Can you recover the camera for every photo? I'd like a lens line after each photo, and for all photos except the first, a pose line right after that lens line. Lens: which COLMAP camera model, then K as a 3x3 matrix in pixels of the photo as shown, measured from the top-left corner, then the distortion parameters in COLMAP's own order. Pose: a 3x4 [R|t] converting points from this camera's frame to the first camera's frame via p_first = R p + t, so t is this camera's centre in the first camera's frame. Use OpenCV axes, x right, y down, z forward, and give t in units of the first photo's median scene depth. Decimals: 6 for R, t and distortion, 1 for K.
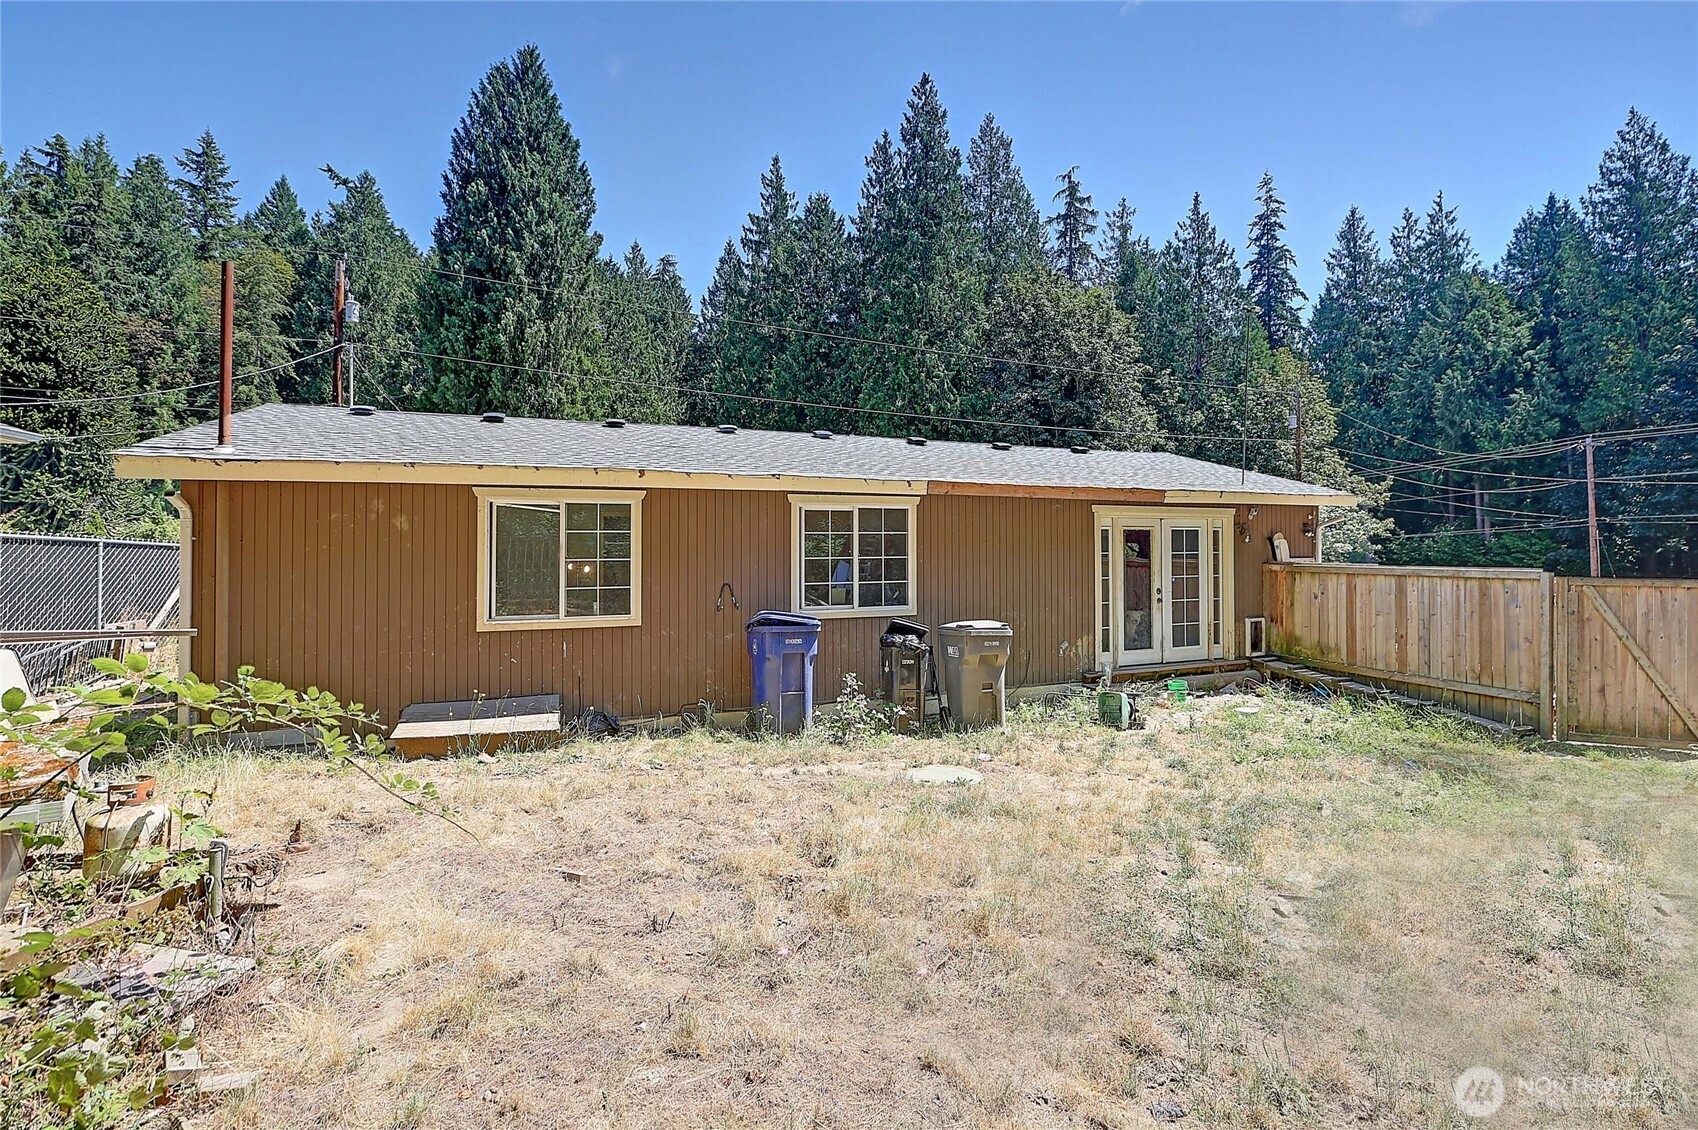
lens RADIAL K [[781.3, 0, 853.1], [0, 781.3, 558.1], [0, 0, 1]] dist [-0.036261, 0.015254]
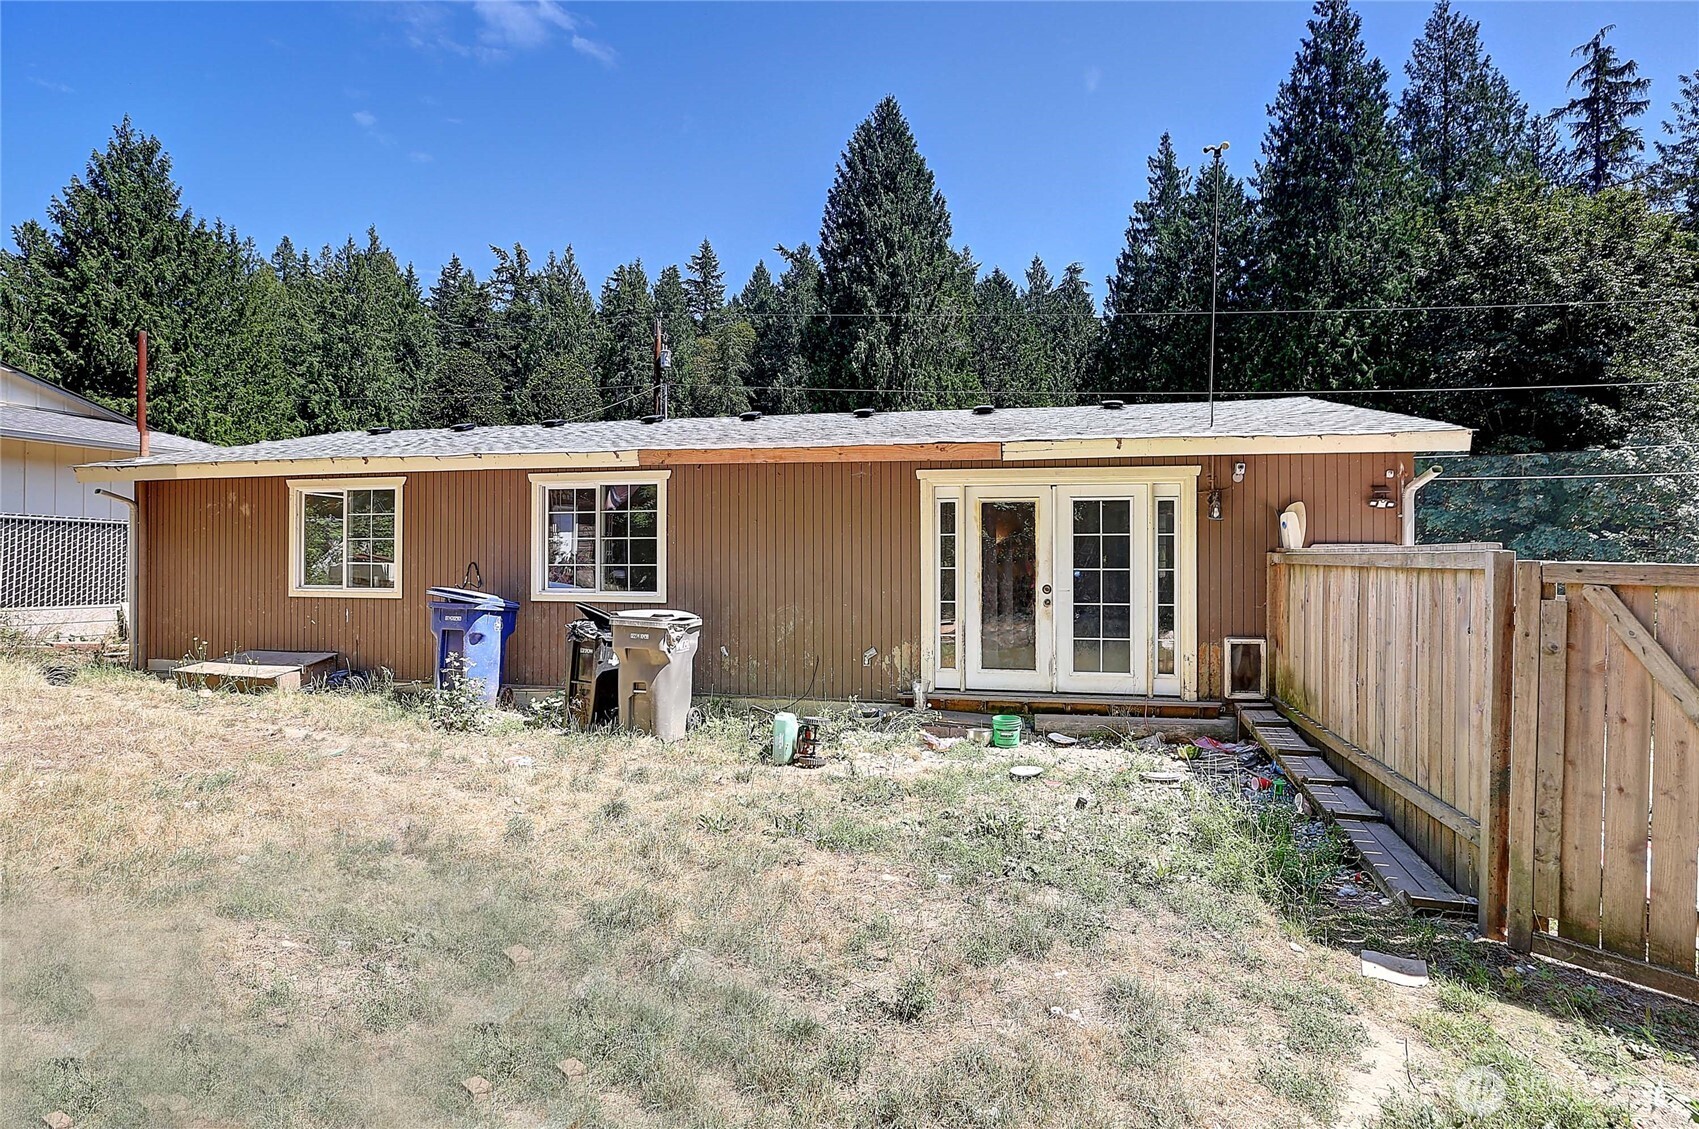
lens RADIAL K [[759.8, 0, 849.5], [0, 759.8, 564.5], [0, 0, 1]] dist [-0.030256, 0.007326]
pose [[0.836761, 0.009271, -0.547490, 0.138953], [-0.011586, 0.999933, -0.000776, 0.005211], [0.547446, 0.006993, 0.836812, 0.074886]]
